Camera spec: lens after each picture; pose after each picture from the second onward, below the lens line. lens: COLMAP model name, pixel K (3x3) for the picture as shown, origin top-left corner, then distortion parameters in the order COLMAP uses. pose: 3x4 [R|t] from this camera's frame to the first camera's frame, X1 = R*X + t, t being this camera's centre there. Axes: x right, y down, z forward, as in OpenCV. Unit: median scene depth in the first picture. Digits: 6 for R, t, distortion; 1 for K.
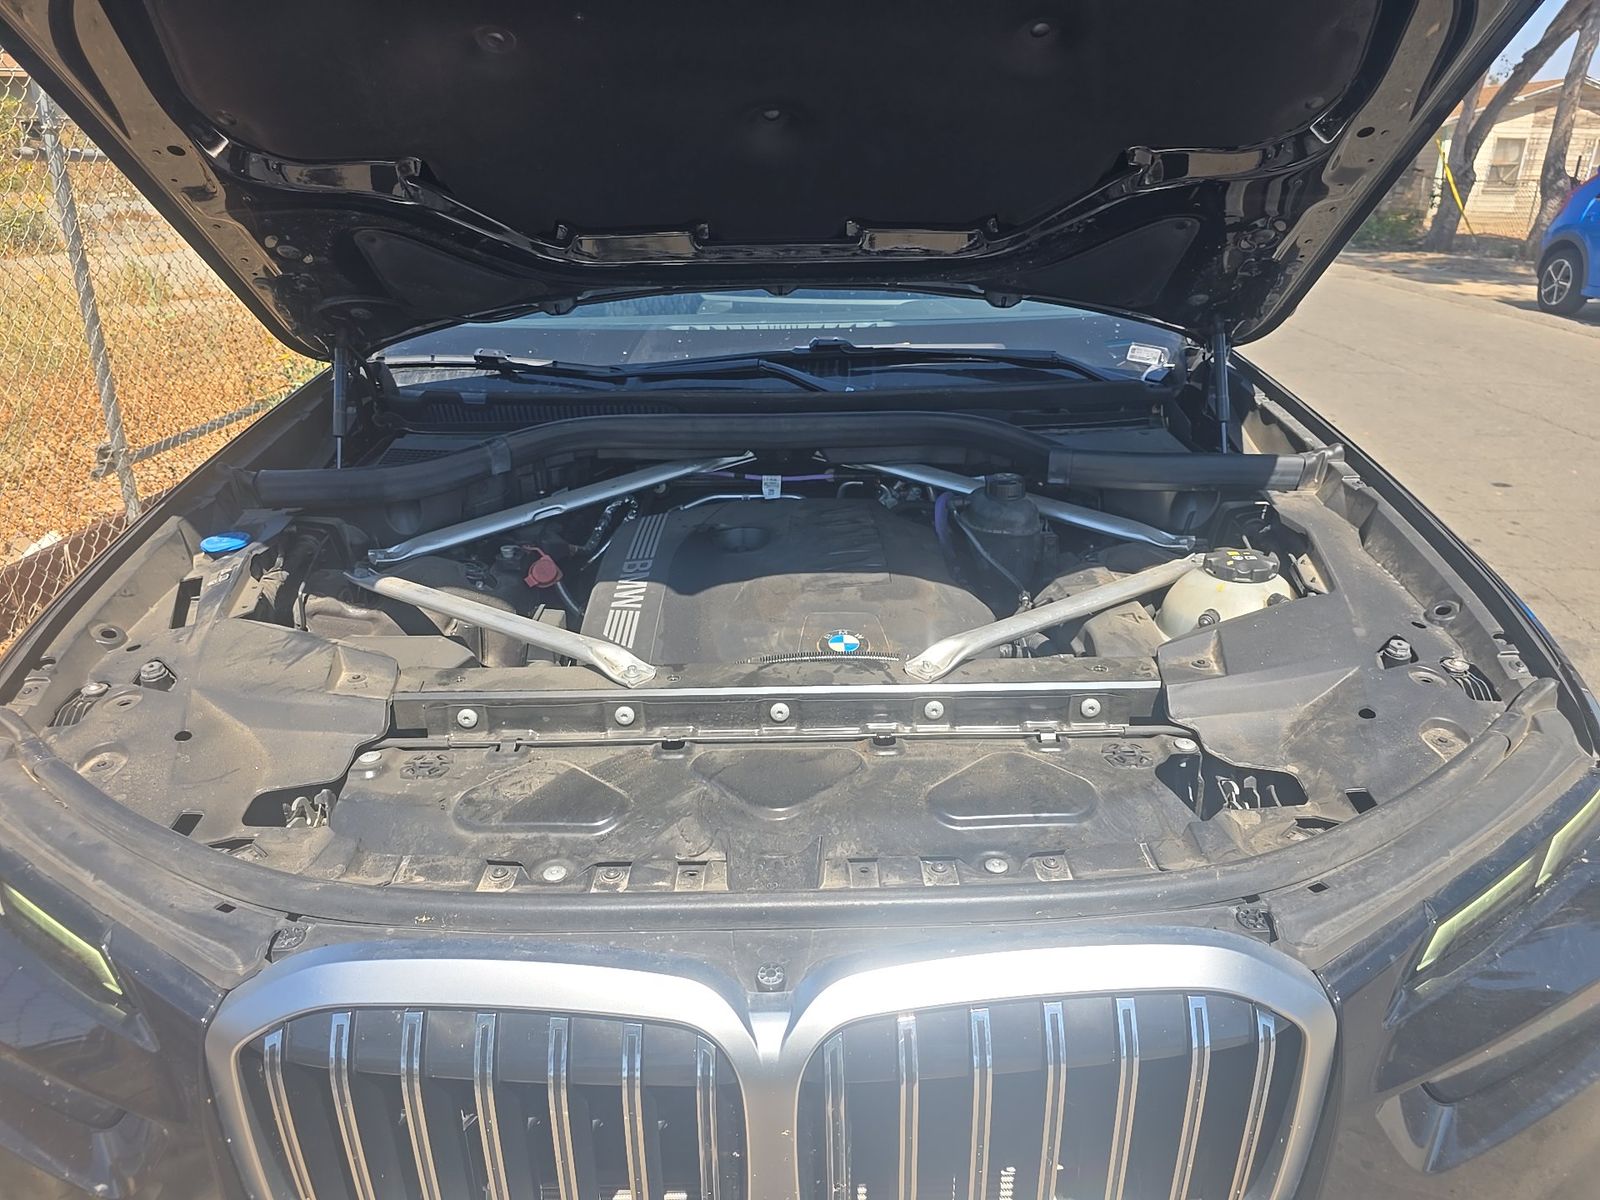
lens RADIAL K [[1078.2, 0, 810.1], [0, 1078.2, 619.6], [0, 0, 1]] dist [0.007815, -0.019150]
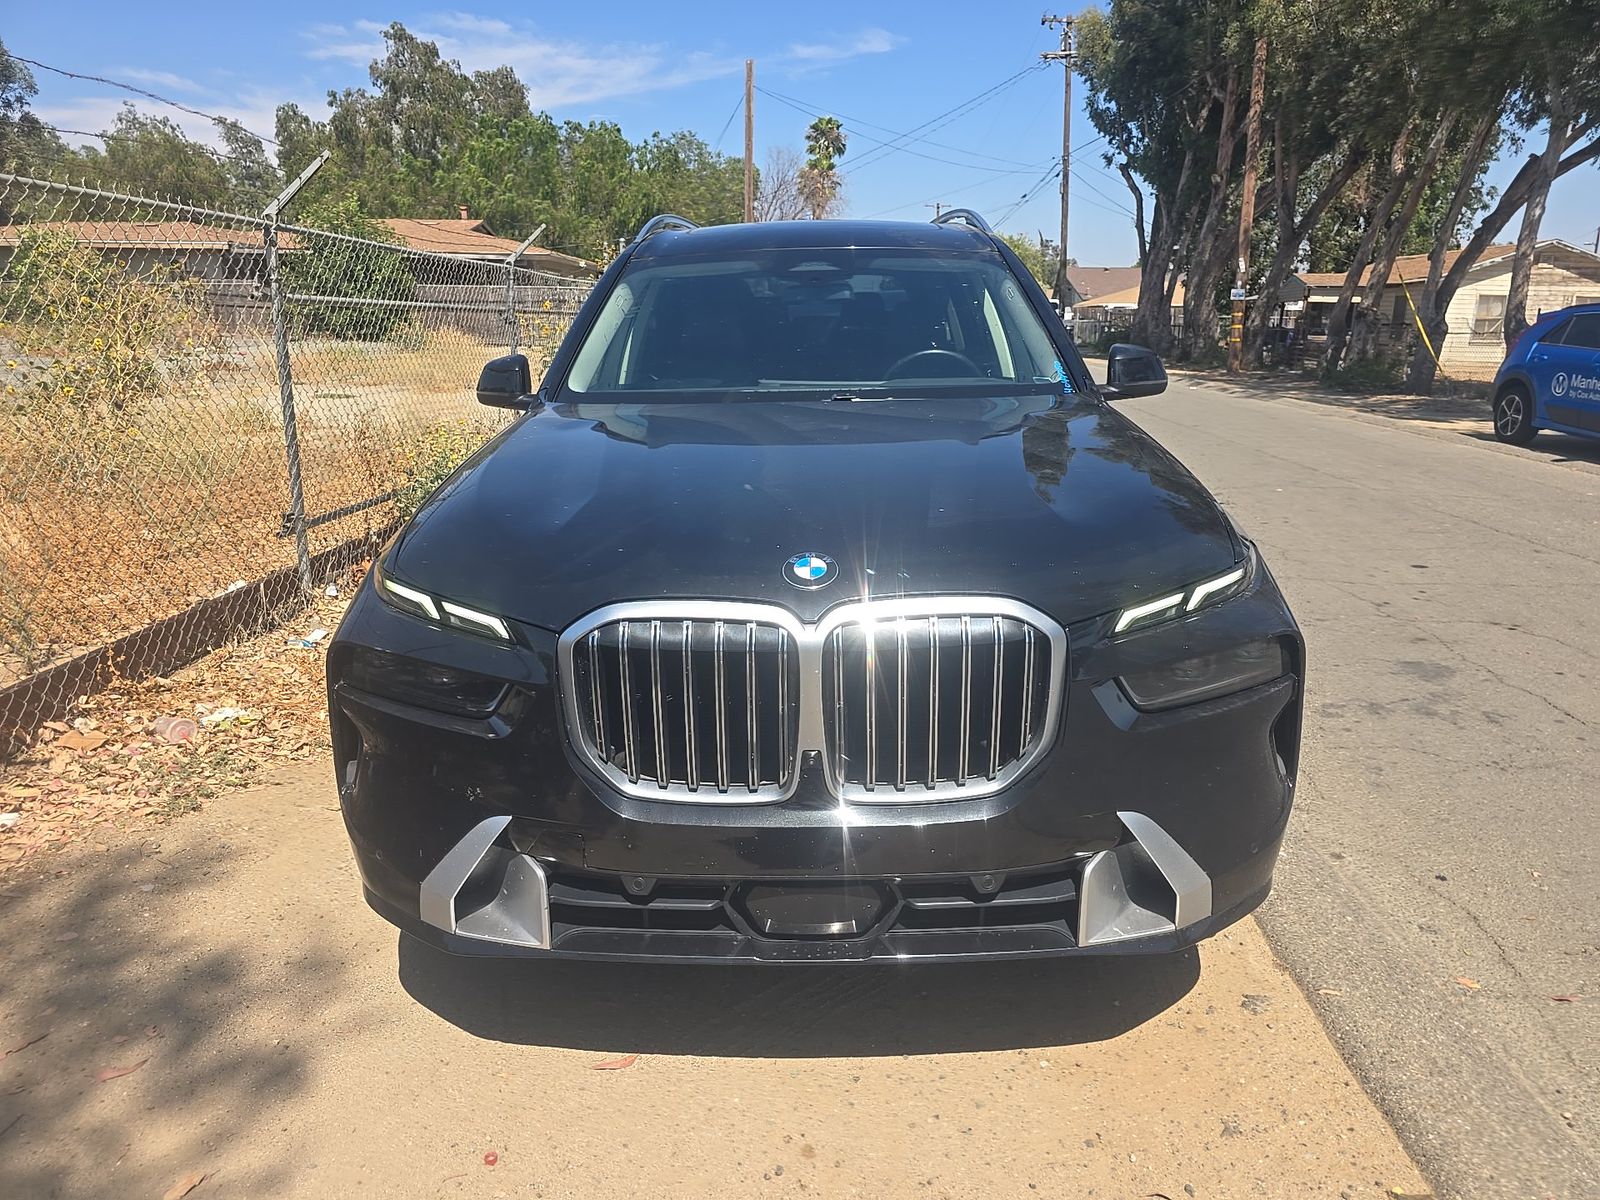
lens RADIAL K [[1078.2, 0, 810.1], [0, 1078.2, 619.6], [0, 0, 1]] dist [0.007815, -0.019150]
pose [[0.999714, 0.003694, -0.023625, 0.001129], [-0.006779, 0.991243, -0.131875, 0.050610], [0.022931, 0.131997, 0.990985, -0.097470]]
